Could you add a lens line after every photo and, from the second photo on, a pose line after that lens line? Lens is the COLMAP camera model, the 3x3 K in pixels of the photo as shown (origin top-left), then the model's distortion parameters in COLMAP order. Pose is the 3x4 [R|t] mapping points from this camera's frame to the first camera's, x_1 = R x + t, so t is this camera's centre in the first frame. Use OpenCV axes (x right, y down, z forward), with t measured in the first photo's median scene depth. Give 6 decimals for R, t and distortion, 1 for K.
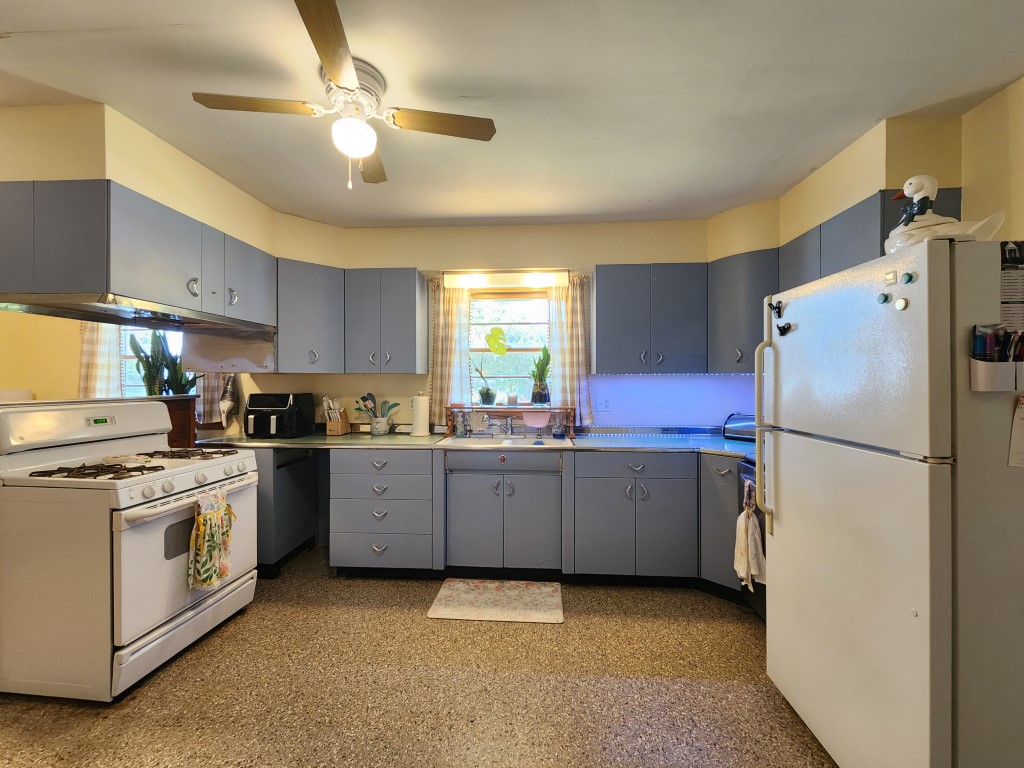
lens RADIAL K [[420.5, 0, 512.0], [0, 420.5, 384.0], [0, 0, 1]] dist [0.001095, -0.000208]
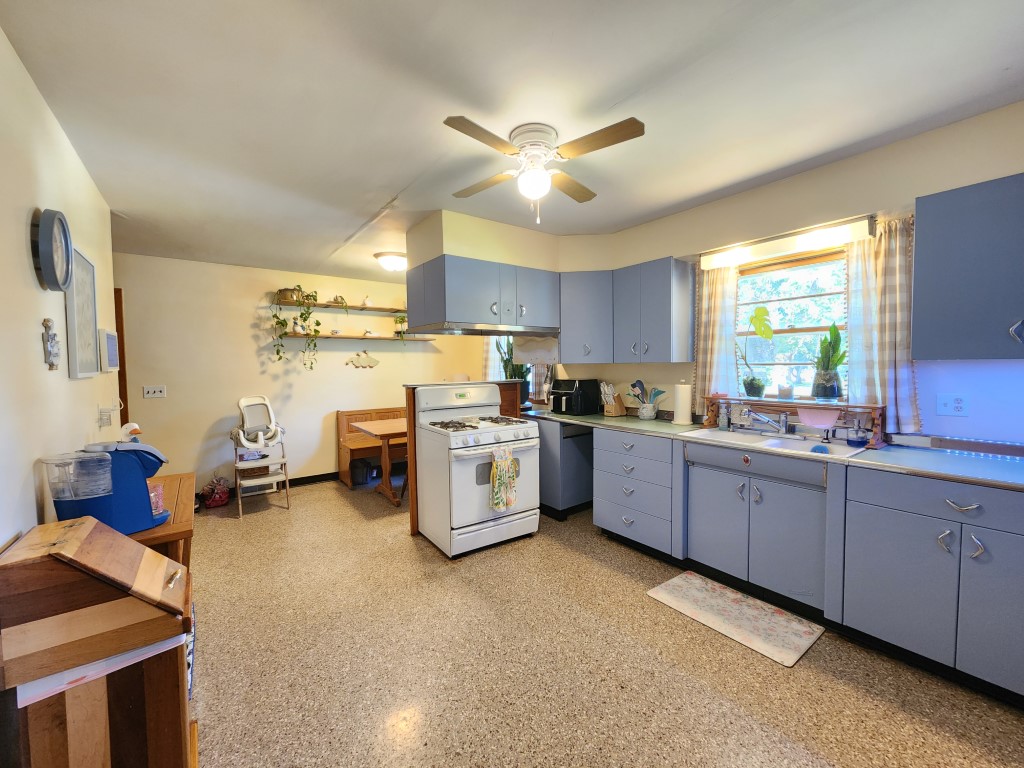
lens RADIAL K [[420.5, 0, 512.0], [0, 420.5, 384.0], [0, 0, 1]] dist [0.001095, -0.000208]
pose [[0.642718, 0.027470, -0.765610, 0.313761], [0.010128, 0.998965, 0.044345, -0.022461], [0.766036, -0.036256, 0.641774, 0.061851]]
